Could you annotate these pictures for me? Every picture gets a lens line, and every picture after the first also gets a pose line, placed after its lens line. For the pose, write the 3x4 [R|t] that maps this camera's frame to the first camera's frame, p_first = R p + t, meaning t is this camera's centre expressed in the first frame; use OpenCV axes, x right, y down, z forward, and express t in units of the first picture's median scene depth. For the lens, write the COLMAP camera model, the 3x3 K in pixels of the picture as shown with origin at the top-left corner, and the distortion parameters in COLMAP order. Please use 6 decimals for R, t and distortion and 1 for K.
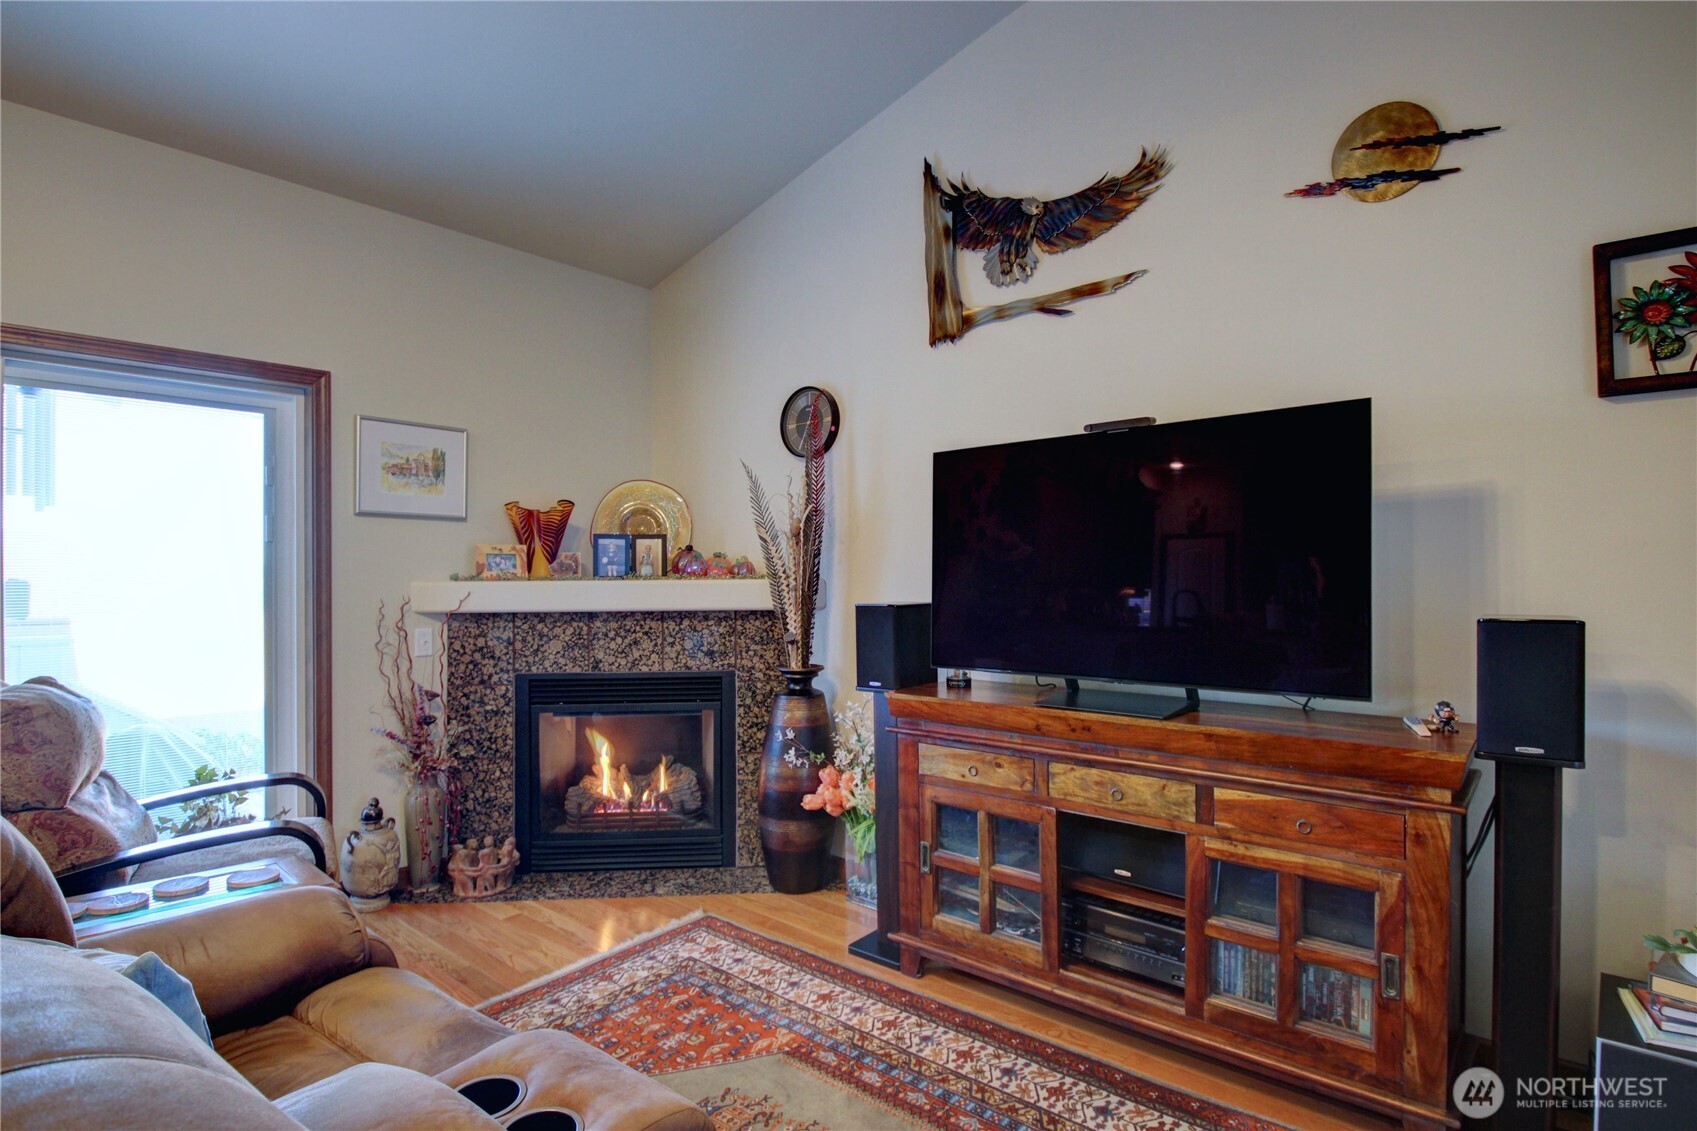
lens RADIAL K [[842.3, 0, 840.5], [0, 842.3, 581.6], [0, 0, 1]] dist [0.014555, -0.028420]
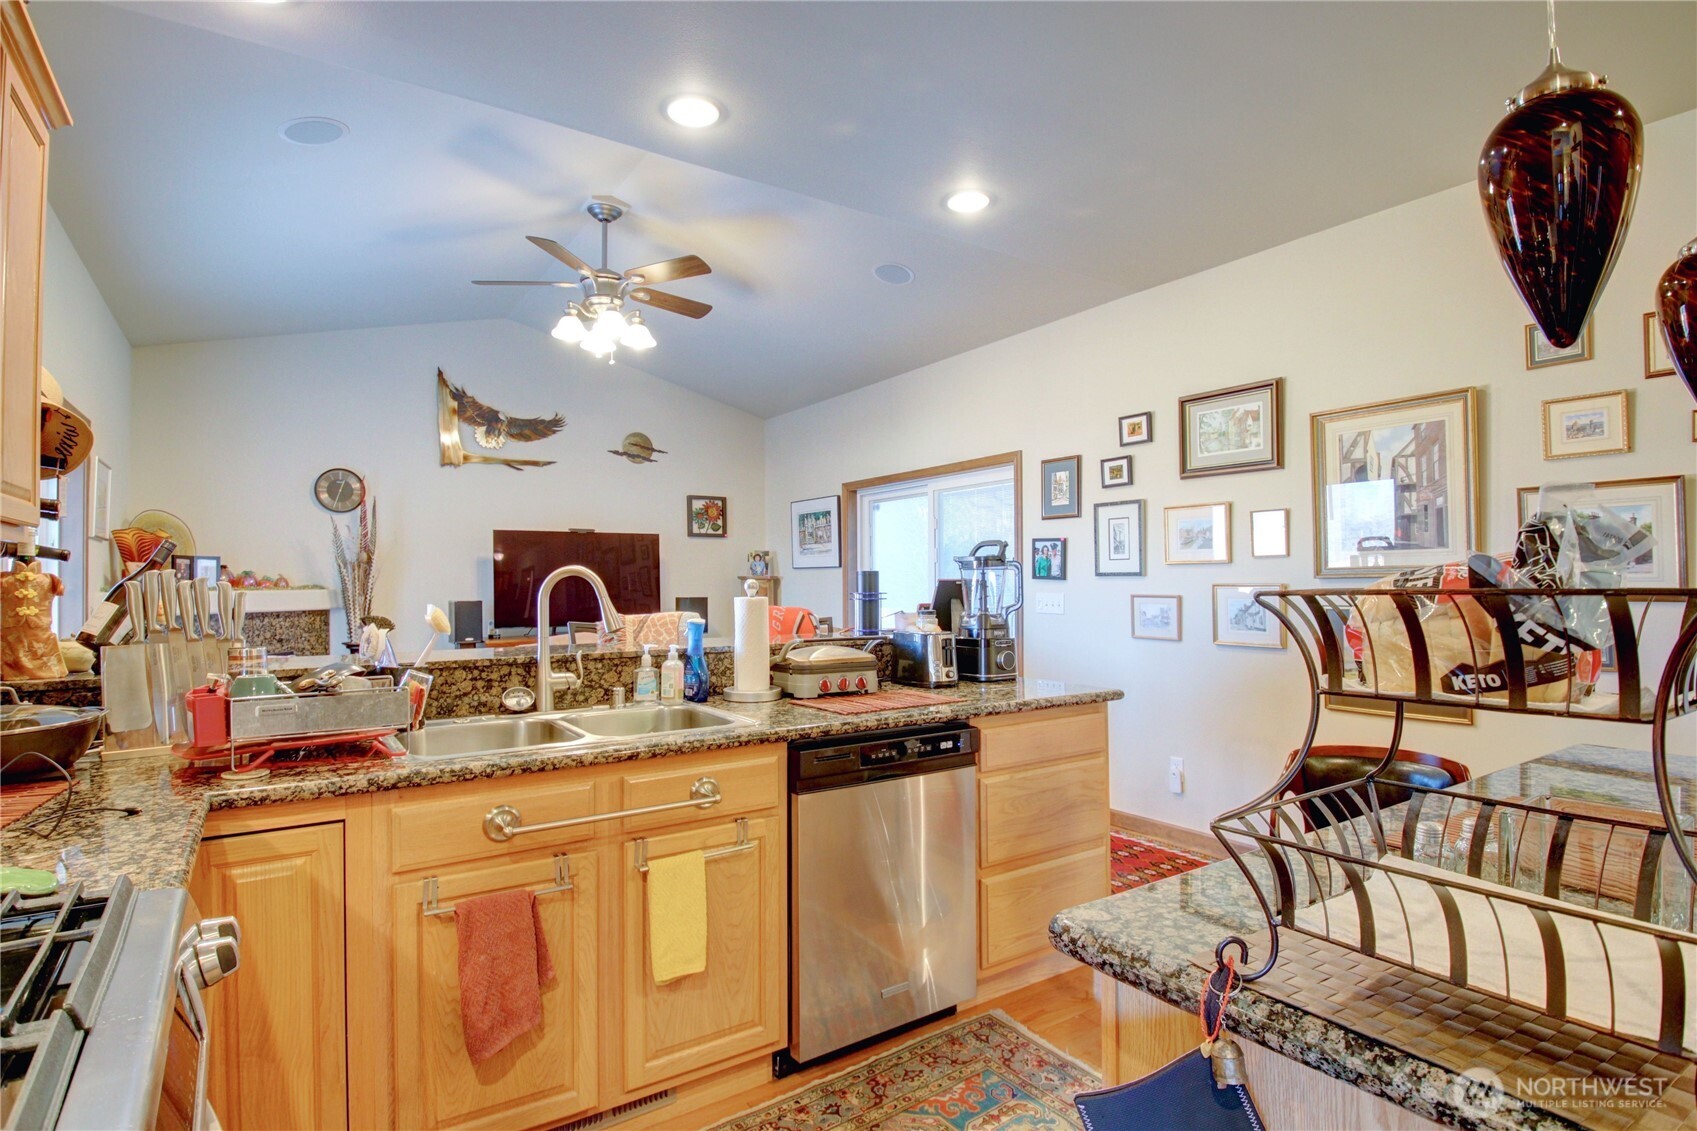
lens RADIAL K [[842.3, 0, 840.5], [0, 842.3, 581.6], [0, 0, 1]] dist [0.014555, -0.028420]
pose [[0.273123, 0.004474, 0.961969, -1.756359], [0.008965, 0.999934, -0.007196, 0.003091], [-0.961937, 0.010590, 0.273065, -0.454178]]
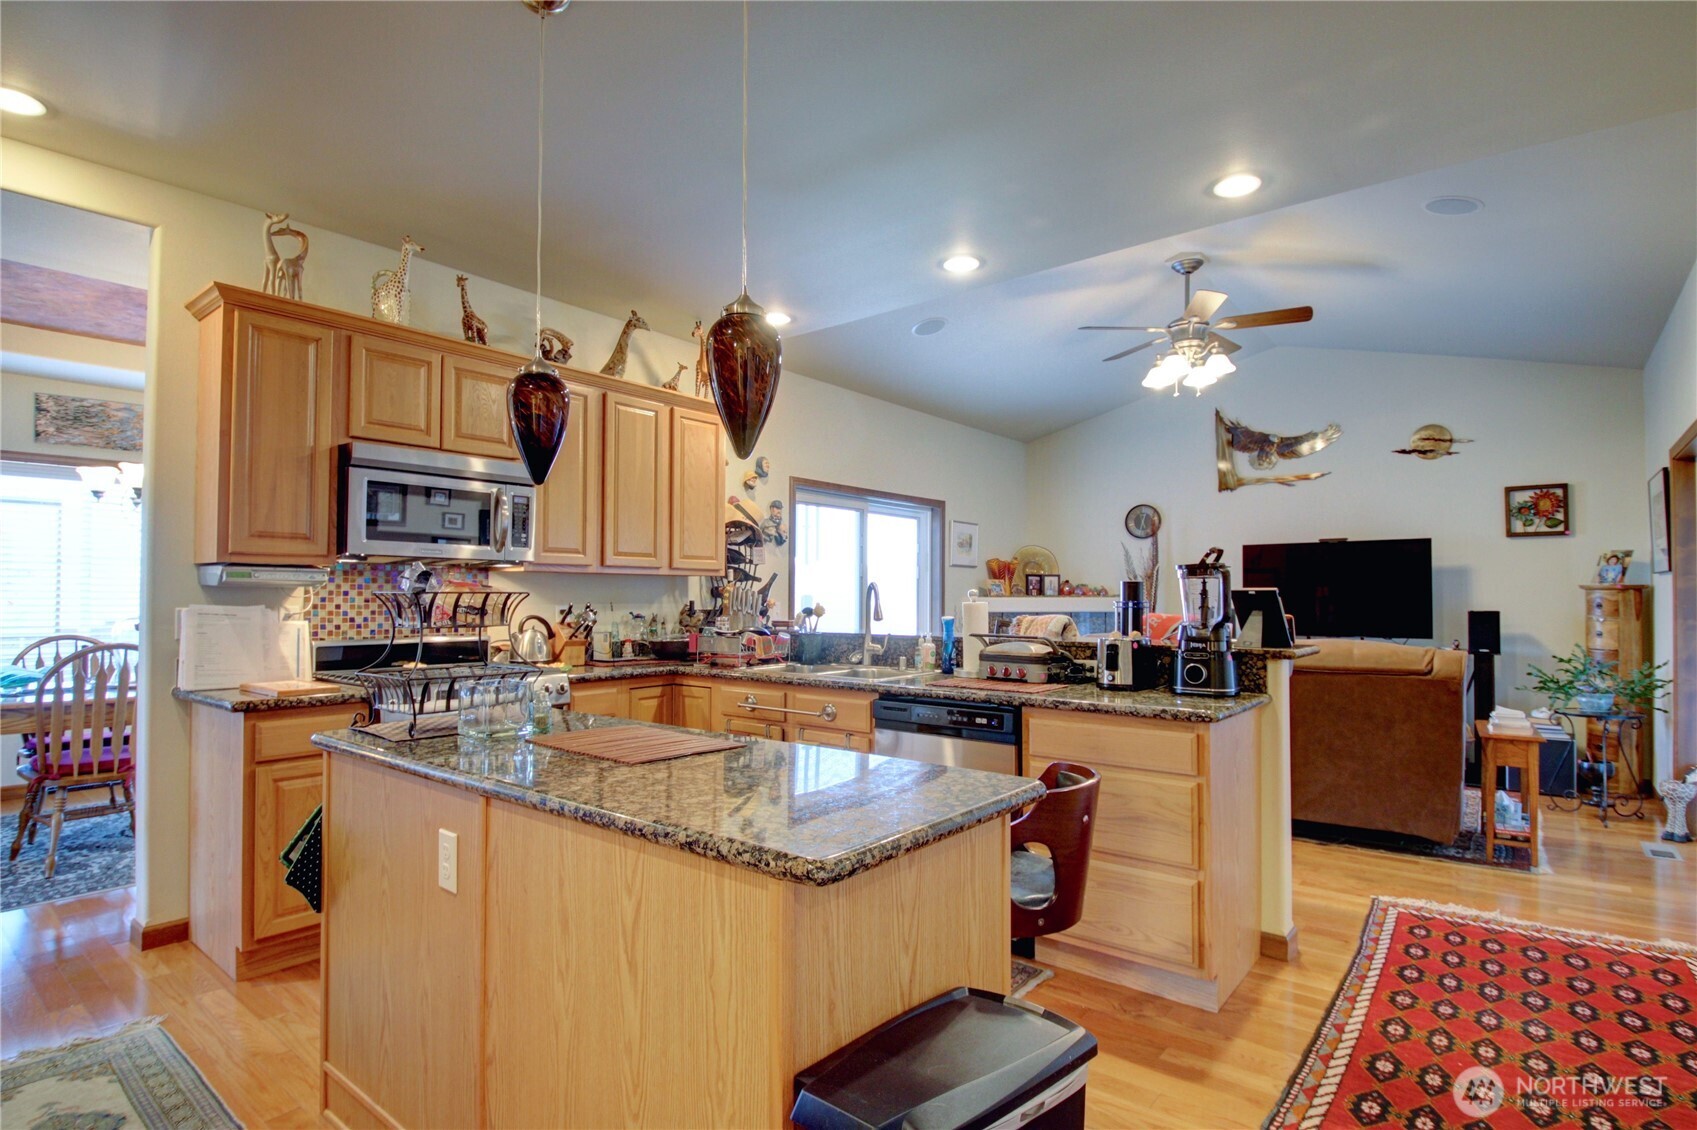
lens RADIAL K [[842.3, 0, 840.5], [0, 842.3, 581.1], [0, 0, 1]] dist [0.014555, -0.028420]
pose [[0.999699, 0.006580, 0.023626, -1.110812], [-0.006061, 0.999740, -0.021960, 0.009455], [-0.023765, 0.021810, 0.999480, -1.401906]]
